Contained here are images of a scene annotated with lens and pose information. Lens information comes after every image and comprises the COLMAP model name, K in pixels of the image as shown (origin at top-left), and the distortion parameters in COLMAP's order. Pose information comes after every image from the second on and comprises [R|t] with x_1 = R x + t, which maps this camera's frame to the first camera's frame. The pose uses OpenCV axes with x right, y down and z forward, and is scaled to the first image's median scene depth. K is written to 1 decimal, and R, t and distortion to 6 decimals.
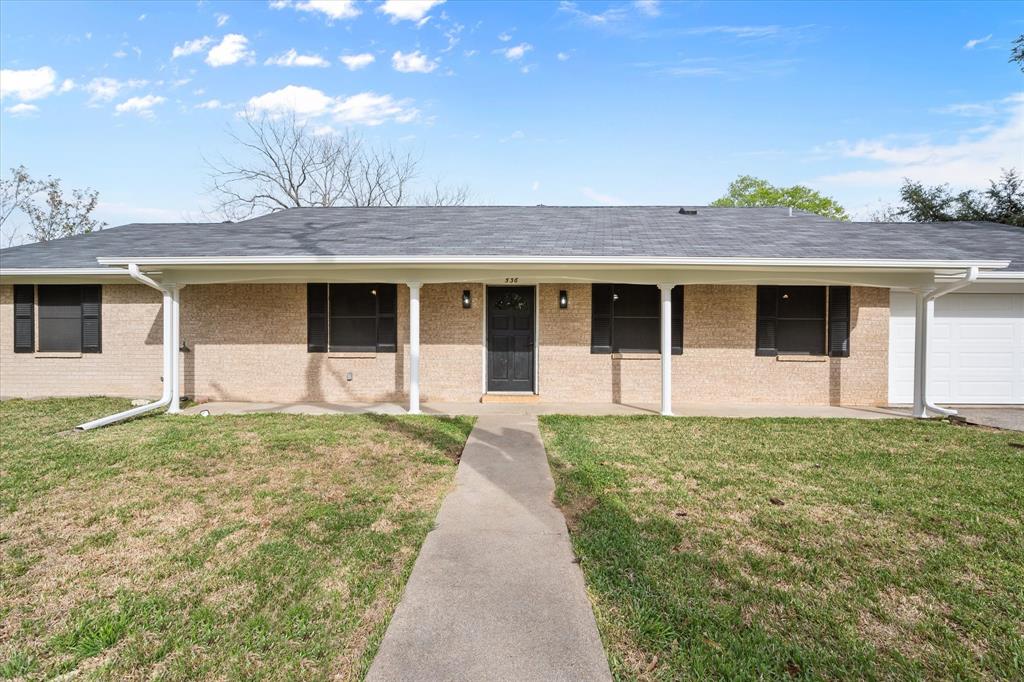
lens RADIAL K [[410.3, 0, 514.5], [0, 410.3, 325.2], [0, 0, 1]] dist [-0.000695, -0.000102]
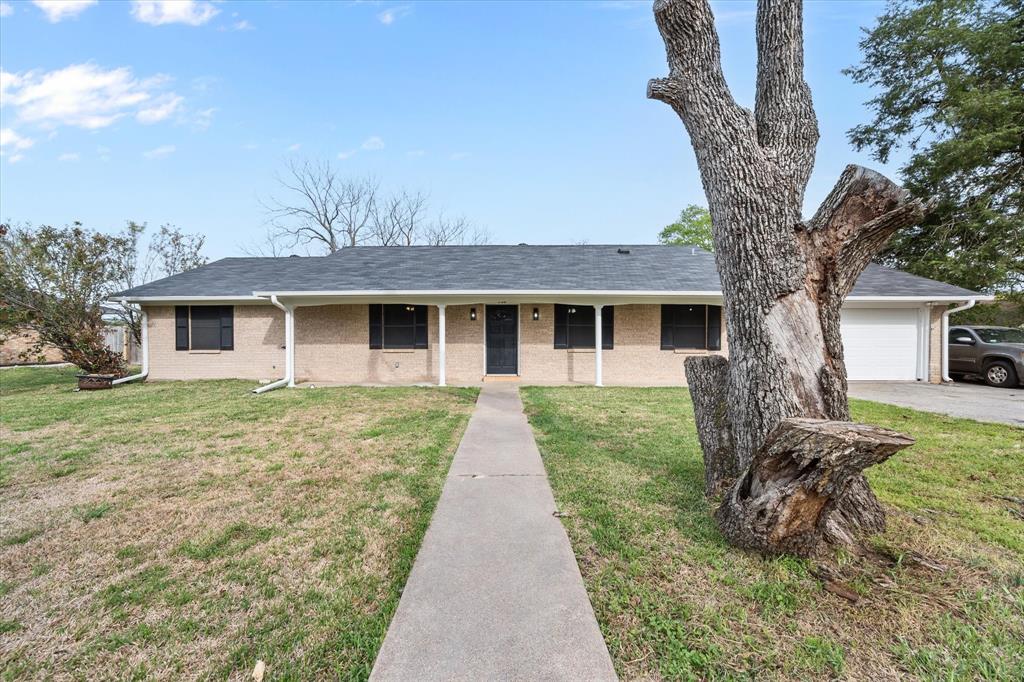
lens RADIAL K [[410.3, 0, 514.5], [0, 410.3, 325.2], [0, 0, 1]] dist [-0.000695, -0.000102]
pose [[0.999605, -0.003875, 0.027853, -0.004388], [0.004019, 0.999979, -0.005133, -0.013581], [-0.027833, 0.005243, 0.999599, -0.553848]]
